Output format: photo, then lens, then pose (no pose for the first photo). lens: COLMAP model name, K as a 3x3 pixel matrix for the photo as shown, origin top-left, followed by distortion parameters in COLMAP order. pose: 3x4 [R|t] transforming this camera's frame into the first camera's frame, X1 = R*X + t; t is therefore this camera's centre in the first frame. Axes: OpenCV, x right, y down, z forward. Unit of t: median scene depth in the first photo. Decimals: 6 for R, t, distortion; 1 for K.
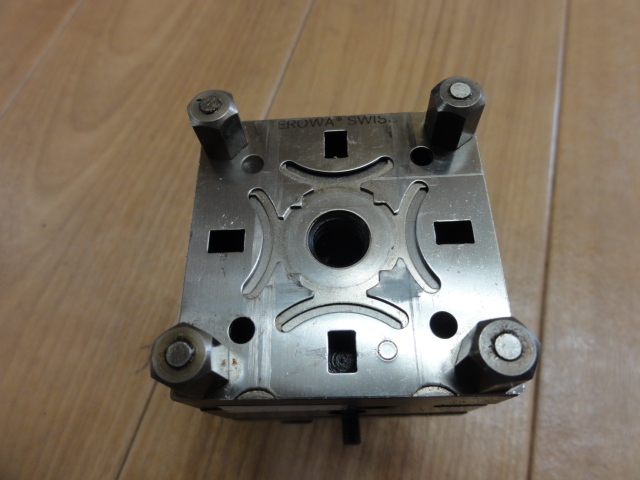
lens RADIAL K [[454.8, 0, 317.4], [0, 454.8, 238.4], [0, 0, 1]] dist [0.002262, -0.012813]
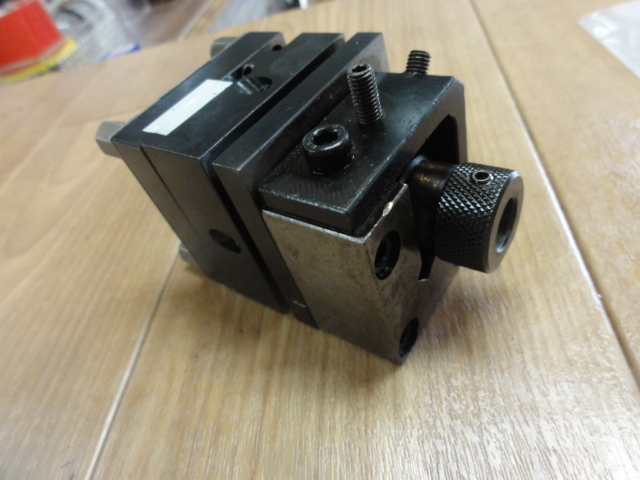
lens RADIAL K [[454.8, 0, 322.3], [0, 454.8, 241.7], [0, 0, 1]] dist [0.002262, -0.012813]
pose [[0.959129, -0.282962, -0.001764, 0.080273], [0.260268, 0.884617, -0.386929, 0.244403], [0.111047, 0.370656, 0.922108, 0.216285]]
